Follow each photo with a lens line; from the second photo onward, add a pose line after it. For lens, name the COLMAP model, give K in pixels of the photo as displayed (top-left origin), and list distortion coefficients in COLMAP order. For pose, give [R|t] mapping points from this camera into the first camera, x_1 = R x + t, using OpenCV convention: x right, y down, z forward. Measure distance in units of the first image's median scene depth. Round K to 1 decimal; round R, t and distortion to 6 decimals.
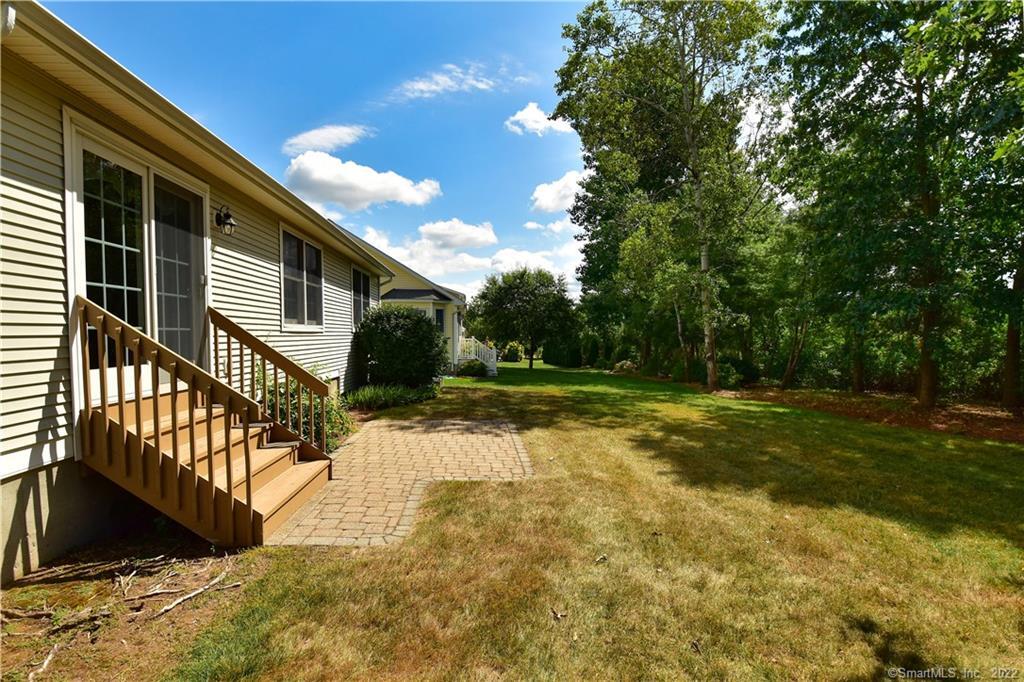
lens RADIAL K [[487.9, 0, 512.8], [0, 487.9, 351.9], [0, 0, 1]] dist [-0.000585, -0.000610]
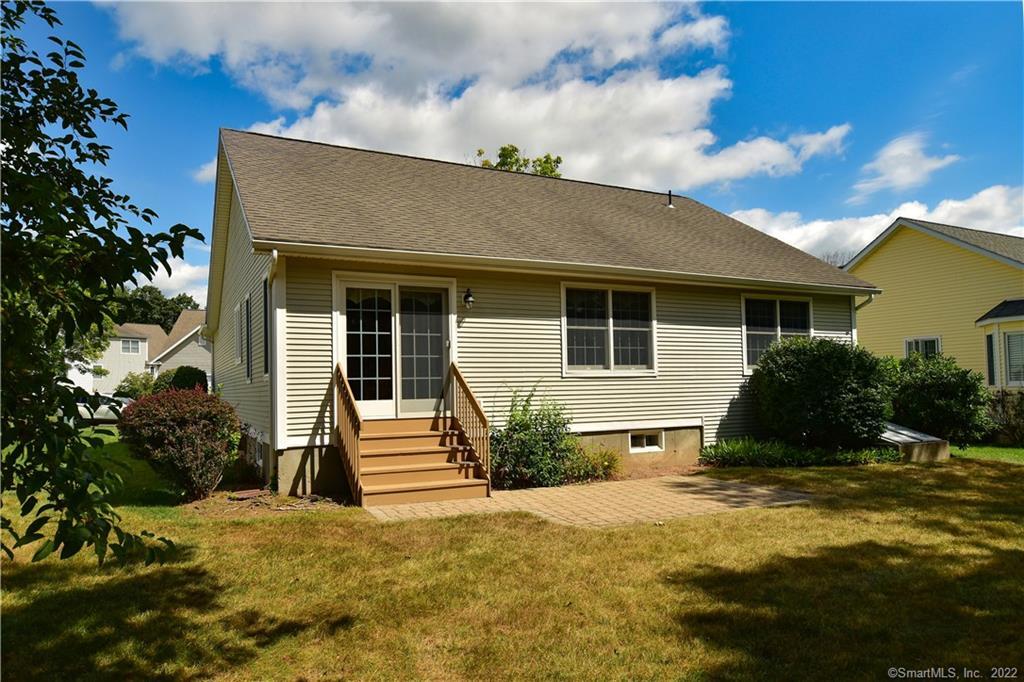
lens RADIAL K [[674.4, 0, 512.0], [0, 674.4, 341.0], [0, 0, 1]] dist [-0.000267, -0.000122]
pose [[0.394361, -0.069523, -0.916322, 1.709492], [-0.016106, 0.996458, -0.082534, 0.009930], [0.918815, 0.047306, 0.391844, 0.515423]]
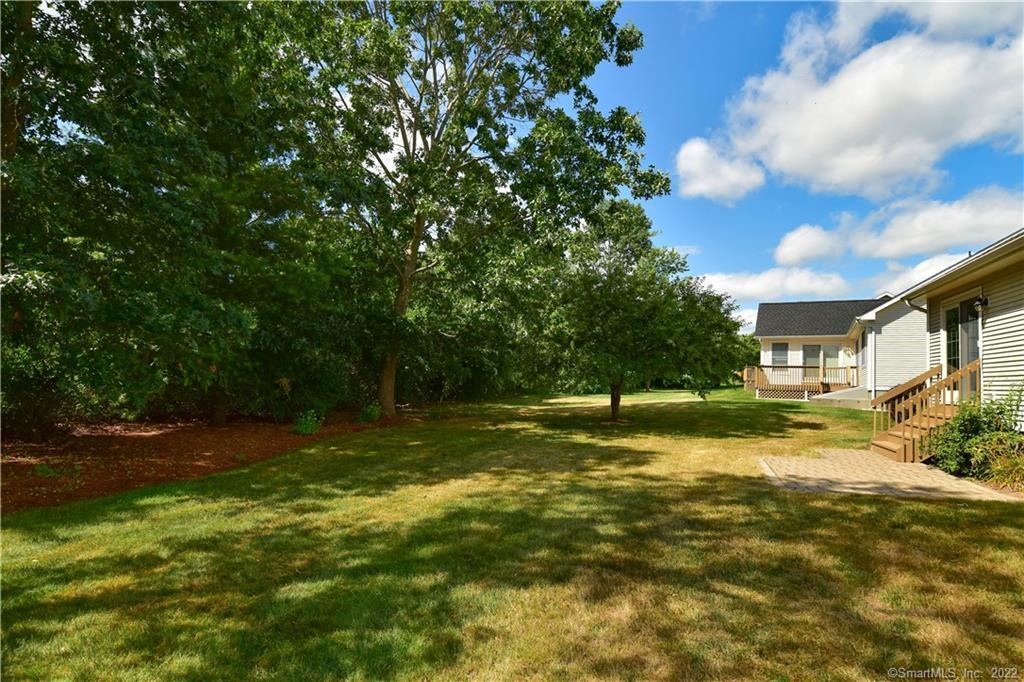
lens RADIAL K [[578.8, 0, 512.0], [0, 578.8, 341.0], [0, 0, 1]] dist [-0.000726, -0.000411]
pose [[-0.924633, 0.027956, 0.379833, 0.140238], [0.010710, 0.998817, -0.047442, -0.107264], [-0.380709, -0.039798, -0.923838, 4.619657]]
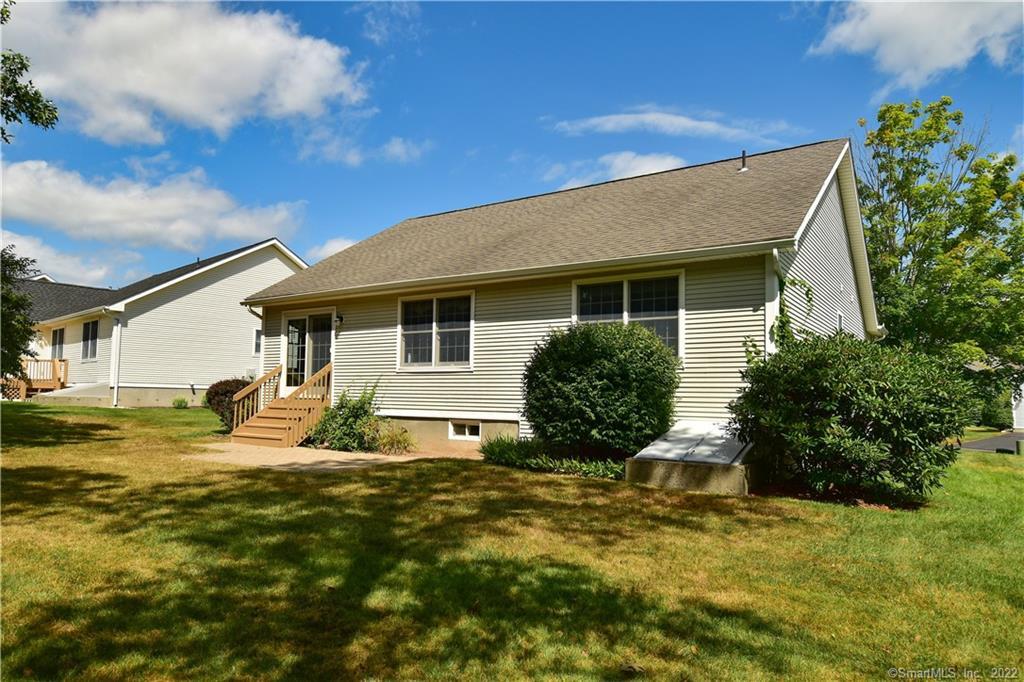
lens RADIAL K [[674.4, 0, 512.0], [0, 674.4, 341.0], [0, 0, 1]] dist [-0.000267, -0.000122]
pose [[-0.606830, -0.055345, -0.792903, 1.689917], [-0.030501, 0.998459, -0.046350, -0.098291], [0.794246, -0.003943, -0.607583, 4.626664]]
